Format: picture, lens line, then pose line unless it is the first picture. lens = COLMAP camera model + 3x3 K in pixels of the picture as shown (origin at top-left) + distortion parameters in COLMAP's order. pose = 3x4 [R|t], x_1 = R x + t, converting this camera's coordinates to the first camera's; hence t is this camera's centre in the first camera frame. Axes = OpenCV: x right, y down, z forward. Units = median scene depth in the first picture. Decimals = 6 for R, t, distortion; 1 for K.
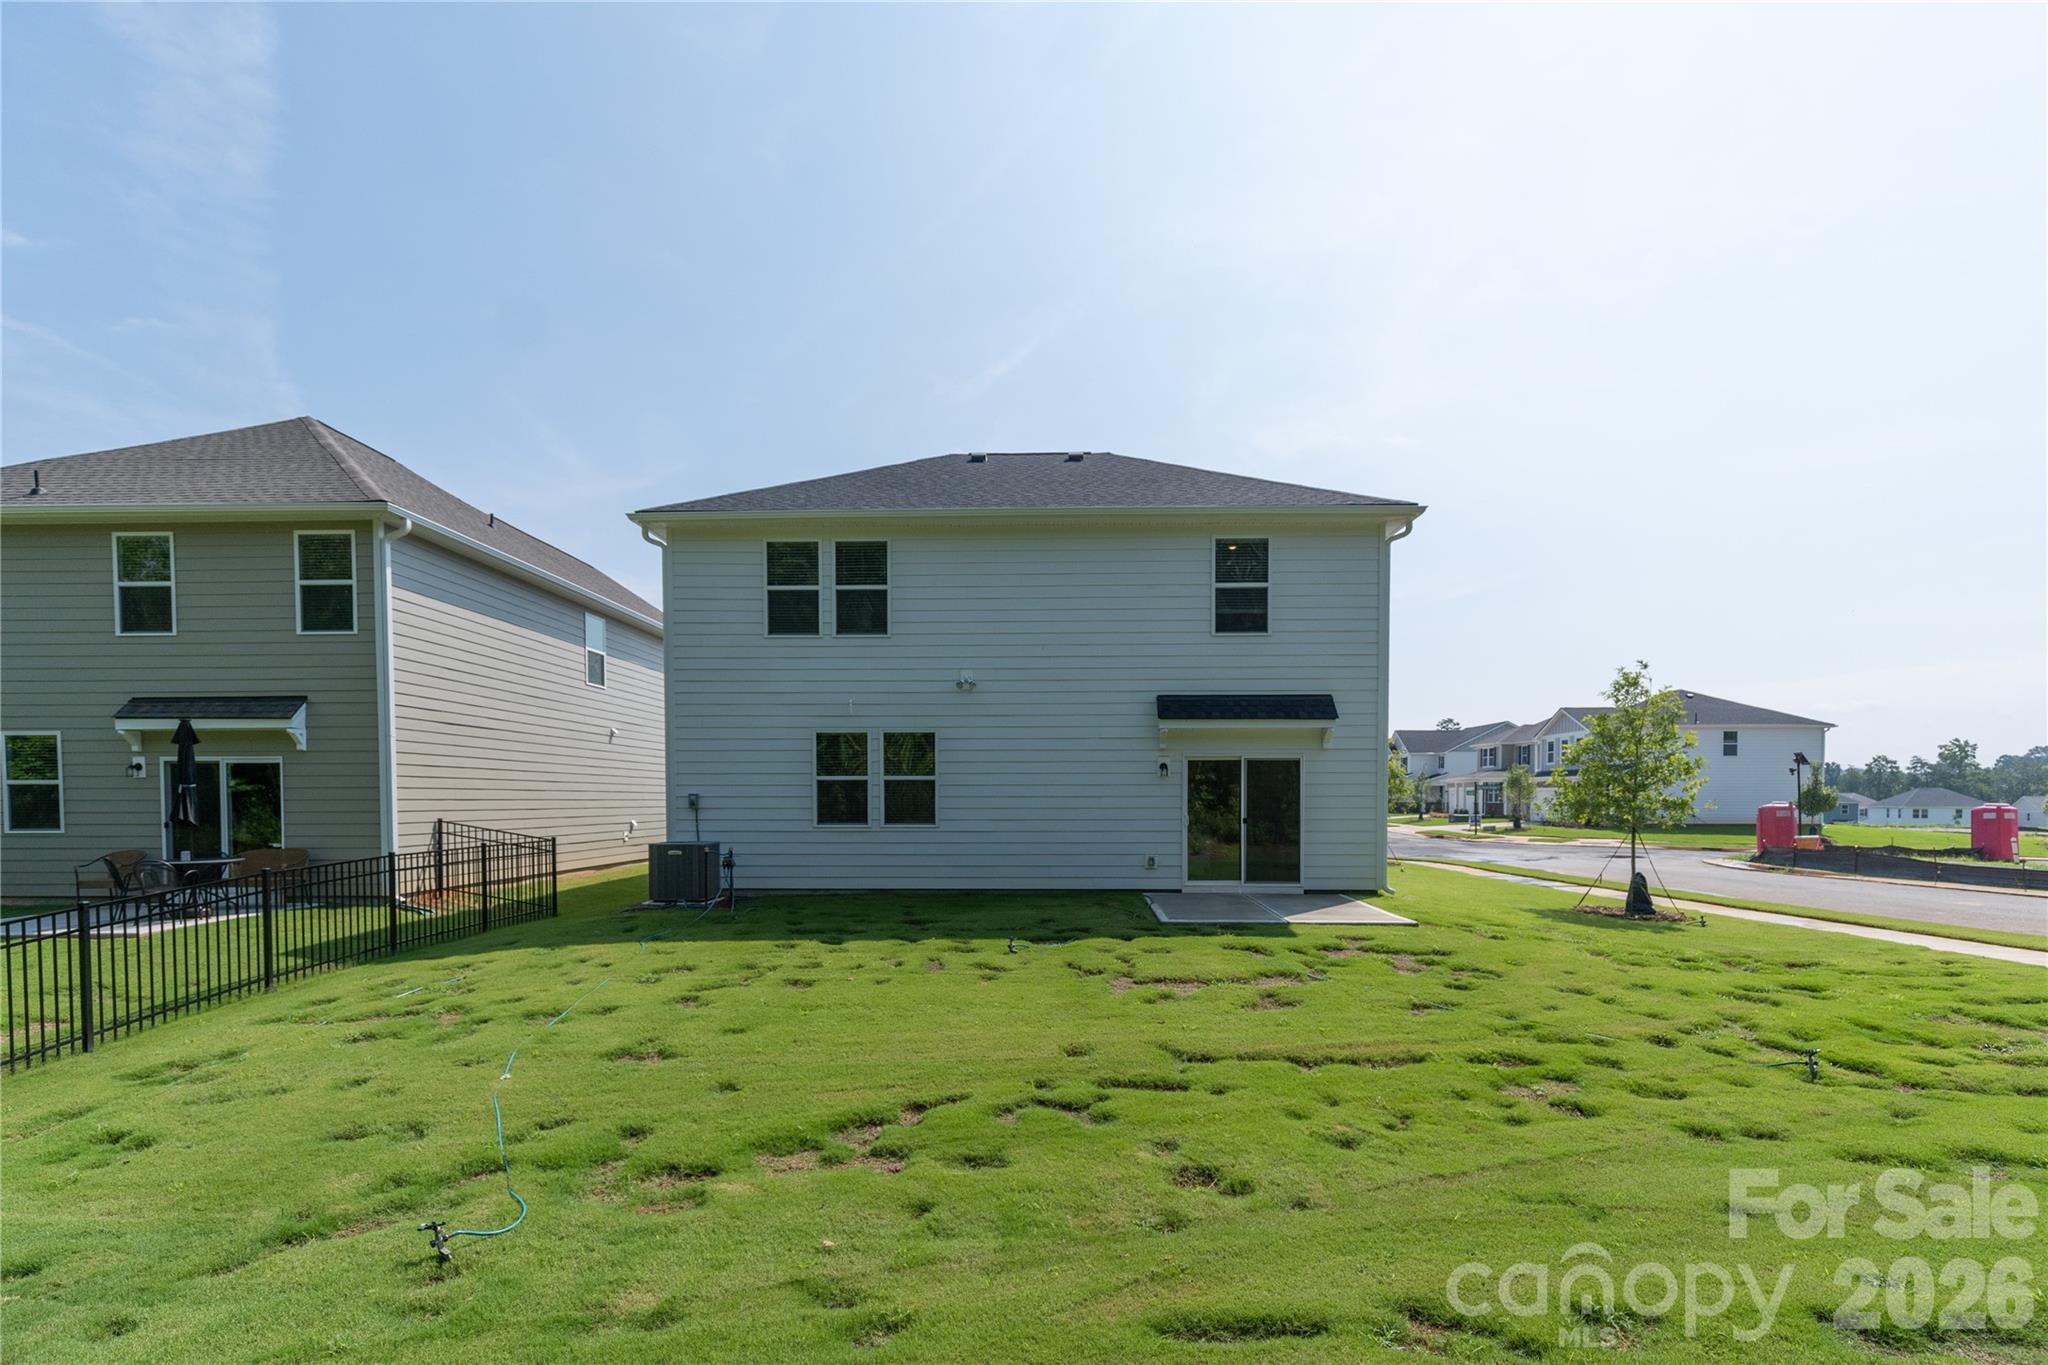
lens RADIAL K [[937.3, 0, 1025.8], [0, 937.3, 688.7], [0, 0, 1]] dist [0.006060, -0.000392]
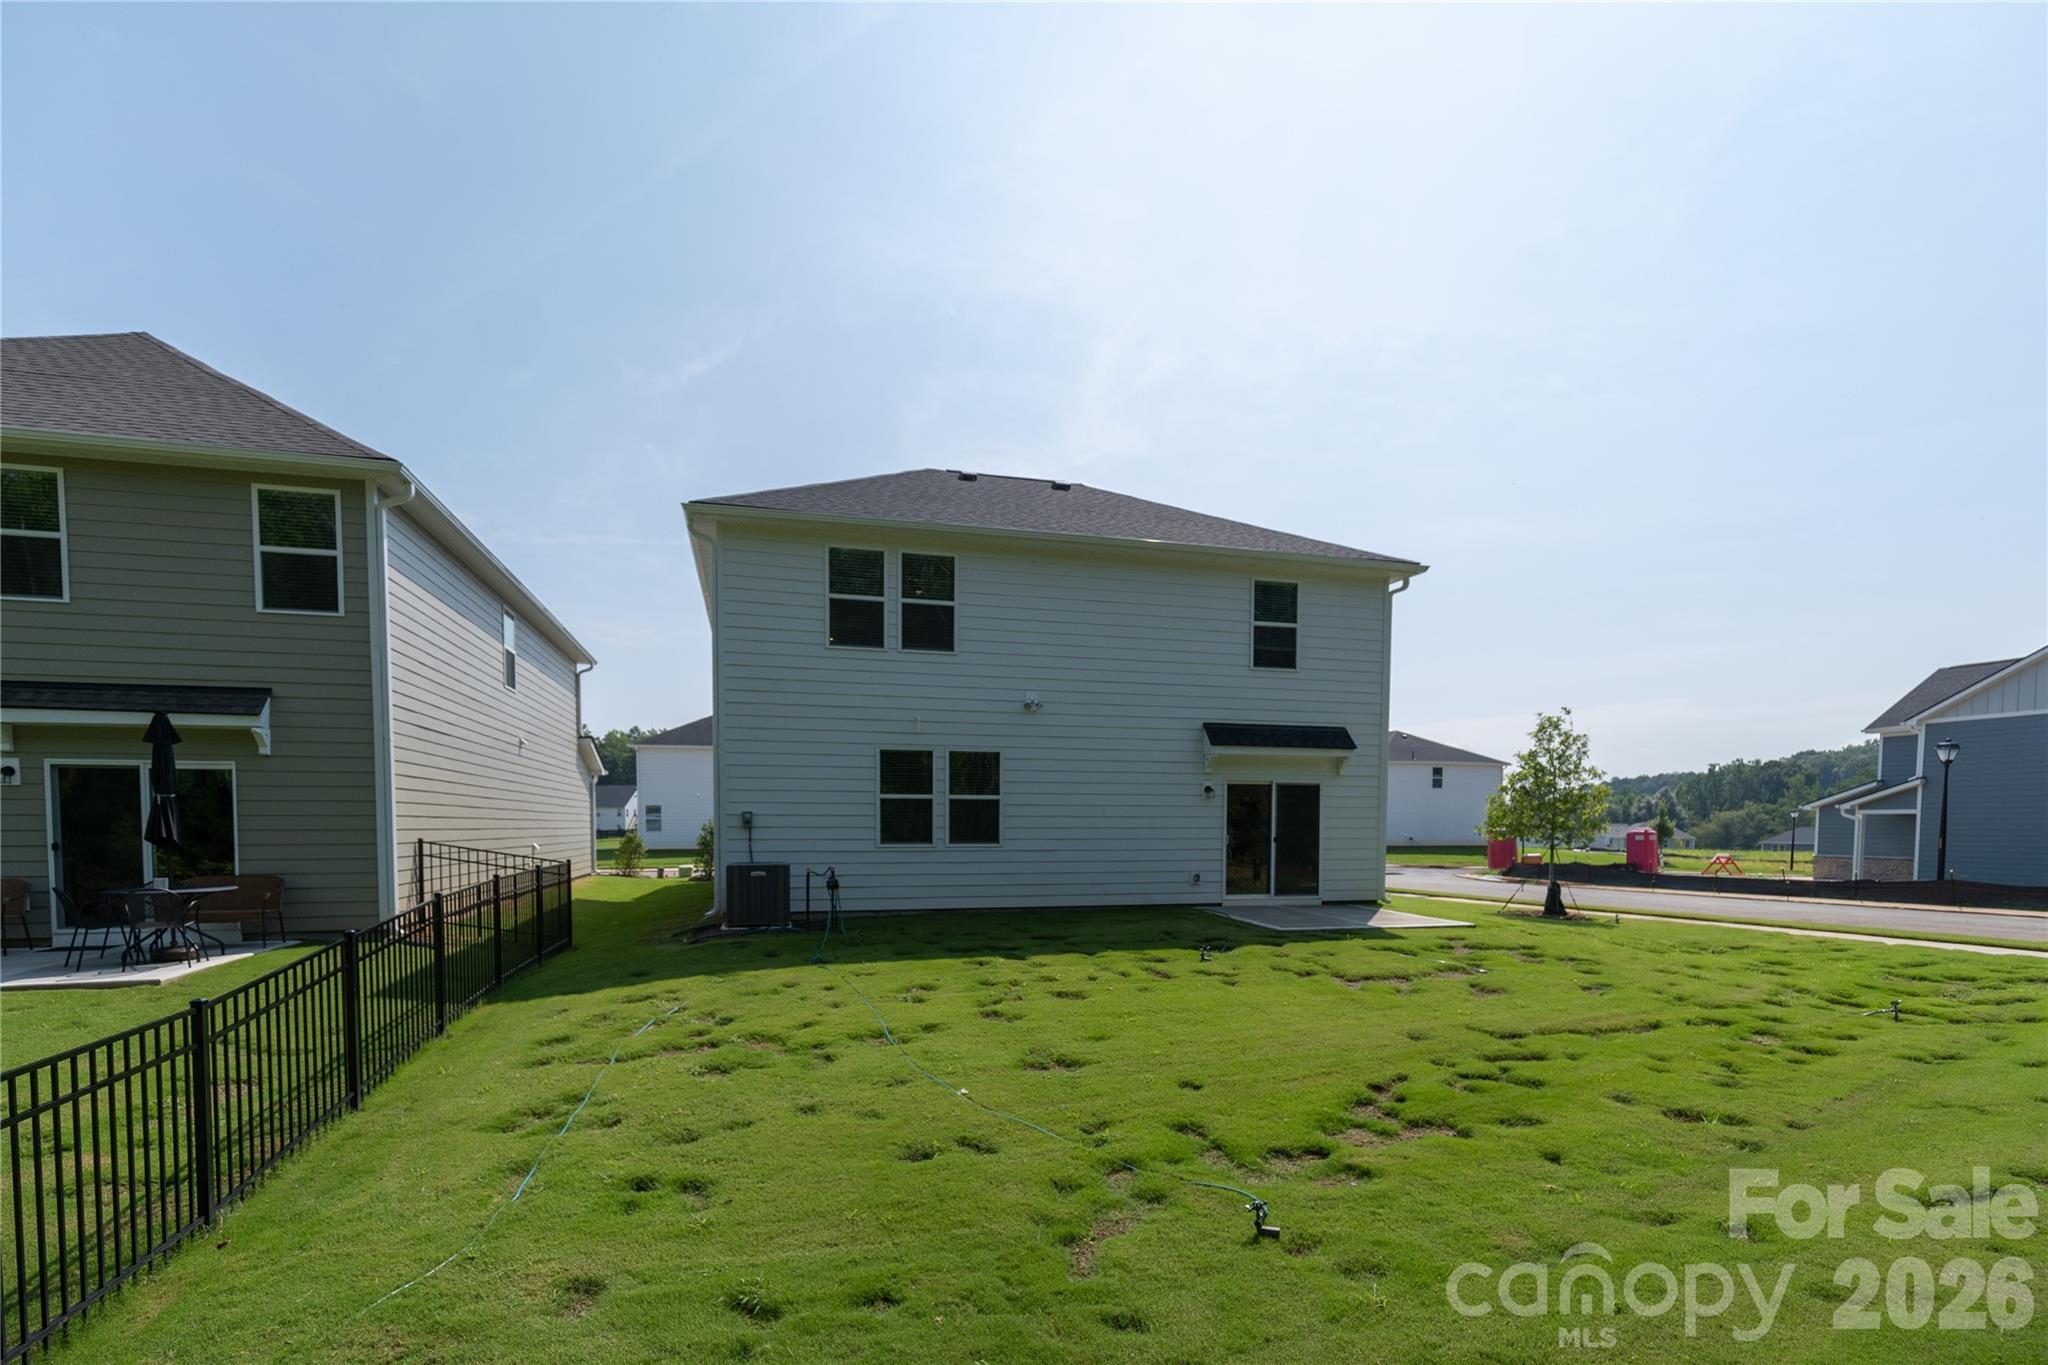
lens RADIAL K [[937.3, 0, 1080.8], [0, 937.3, 733.8], [0, 0, 1]] dist [0.006060, -0.000392]
pose [[0.958587, 0.030520, 0.283161, -0.309454], [-0.036722, 0.999187, 0.016619, 0.007342], [-0.282424, -0.026329, 0.958928, 0.014856]]
